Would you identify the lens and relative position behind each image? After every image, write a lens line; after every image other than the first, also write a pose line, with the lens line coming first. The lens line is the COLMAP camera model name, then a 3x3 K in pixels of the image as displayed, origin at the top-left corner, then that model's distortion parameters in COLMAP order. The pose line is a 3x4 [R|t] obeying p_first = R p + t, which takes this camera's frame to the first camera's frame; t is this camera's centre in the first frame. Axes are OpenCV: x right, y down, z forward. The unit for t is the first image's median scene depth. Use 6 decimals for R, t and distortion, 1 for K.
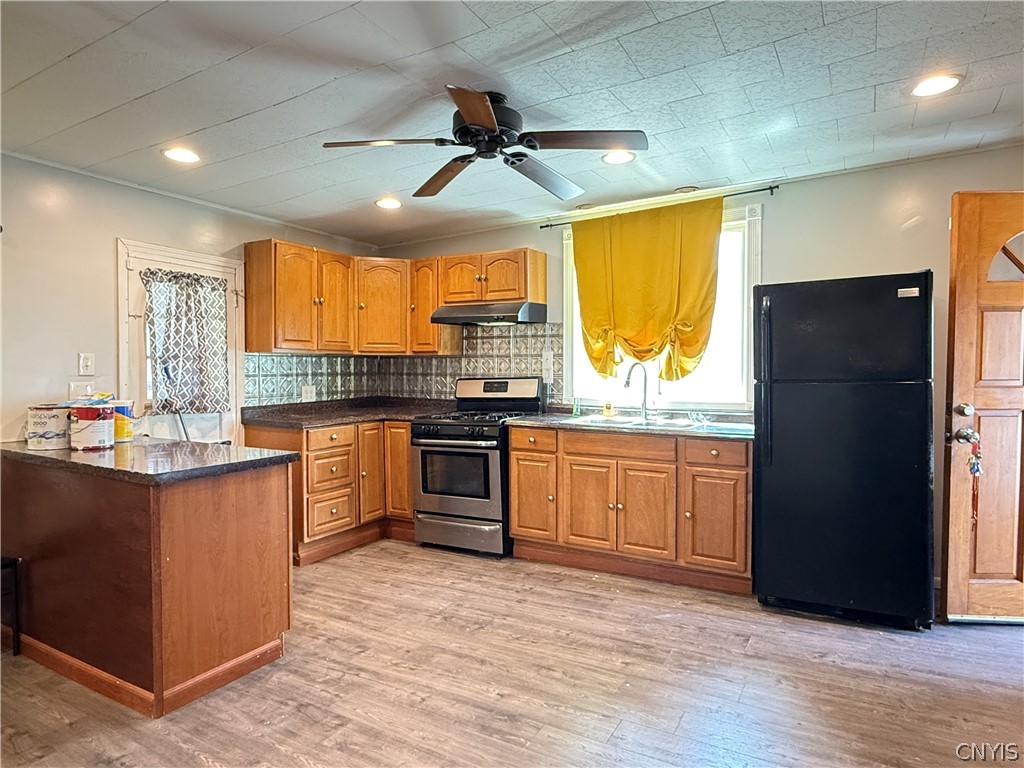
lens RADIAL K [[601.8, 0, 511.1], [0, 601.8, 382.9], [0, 0, 1]] dist [-0.003778, 0.000715]
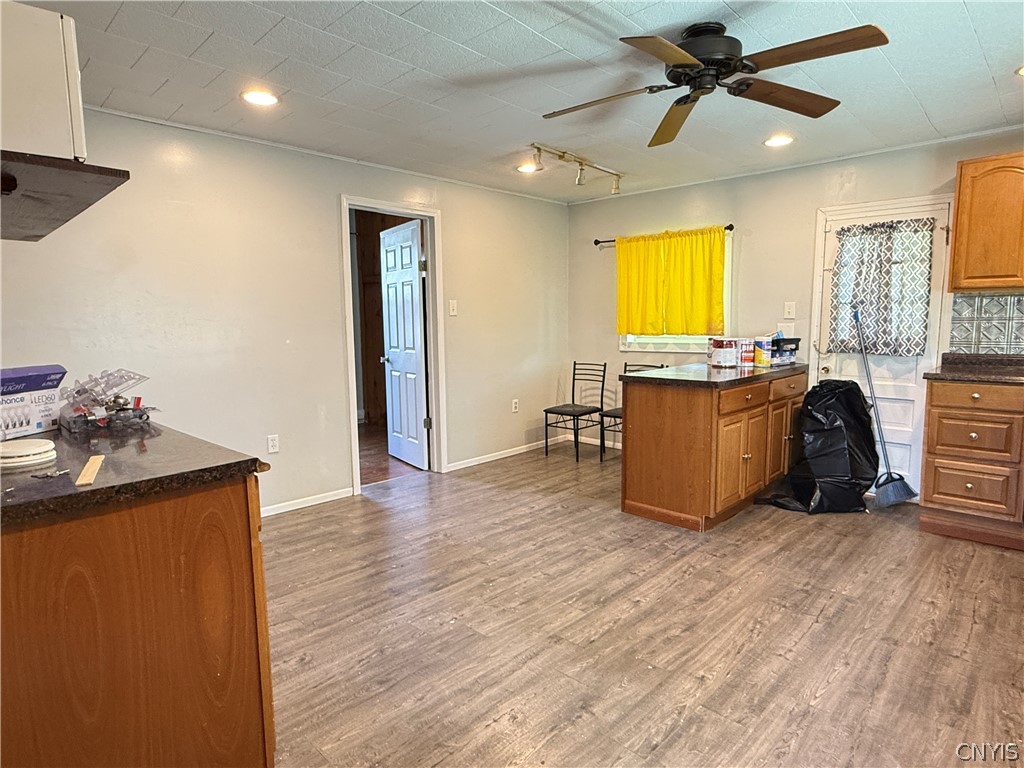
lens RADIAL K [[582.3, 0, 510.9], [0, 582.3, 385.7], [0, 0, 1]] dist [-0.001491, -0.000314]
pose [[-0.237524, 0.115557, -0.964484, 0.873043], [-0.010990, 0.992516, 0.121622, -0.018246], [0.971319, 0.039488, -0.234476, 0.828939]]
